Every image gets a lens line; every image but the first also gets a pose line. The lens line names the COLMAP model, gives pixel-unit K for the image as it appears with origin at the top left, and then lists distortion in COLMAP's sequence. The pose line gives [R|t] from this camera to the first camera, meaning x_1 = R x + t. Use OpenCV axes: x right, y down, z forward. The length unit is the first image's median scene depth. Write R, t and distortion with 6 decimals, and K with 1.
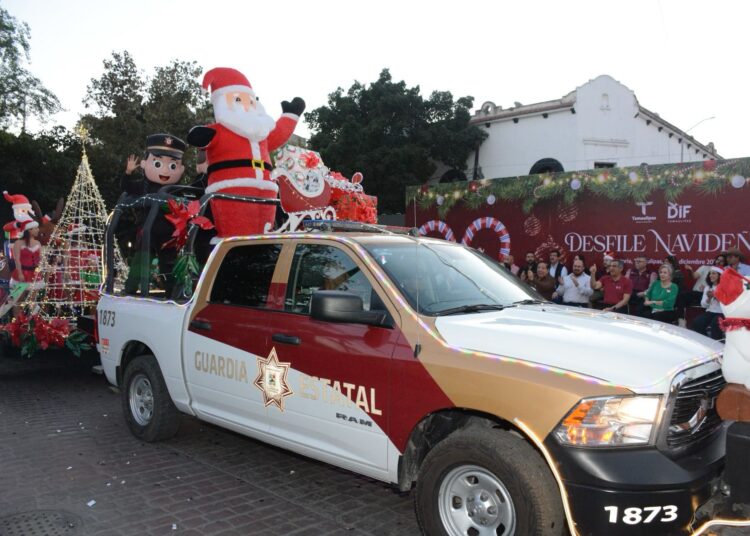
lens RADIAL K [[622.9, 0, 374.6], [0, 622.9, 266.8], [0, 0, 1]] dist [-0.143365, 0.087889]
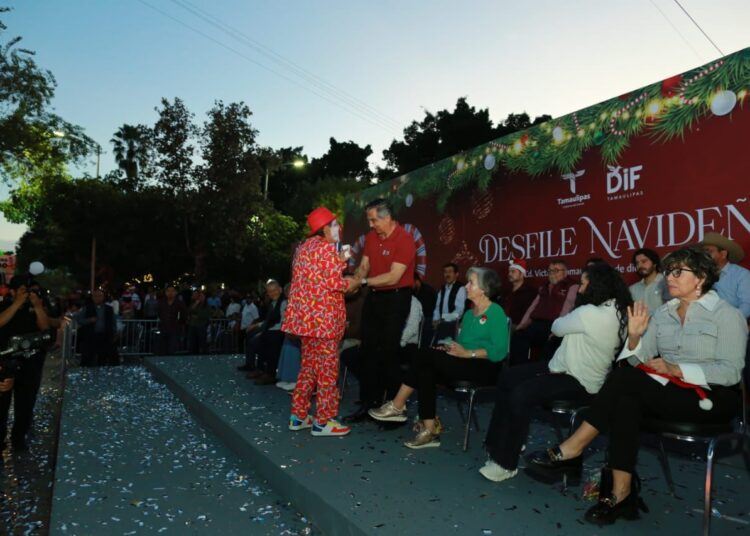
lens RADIAL K [[554.0, 0, 379.0], [0, 554.0, 251.5], [0, 0, 1]] dist [-0.018298, 0.037976]
pose [[0.954266, -0.036072, -0.296776, 0.242368], [0.006013, 0.994809, -0.101582, 0.014183], [0.298899, 0.095152, 0.949529, 0.250108]]
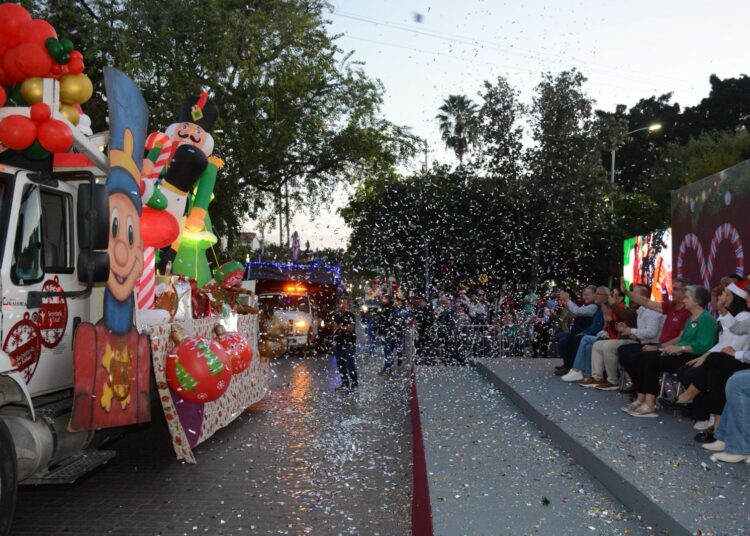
lens RADIAL K [[762.9, 0, 378.4], [0, 762.9, 262.6], [0, 0, 1]] dist [0.013408, 0.000000]
pose [[0.664076, -0.060936, -0.745178, 0.392682], [0.014511, 0.997536, -0.068641, 0.012322], [0.747524, 0.034770, 0.663324, 0.092416]]
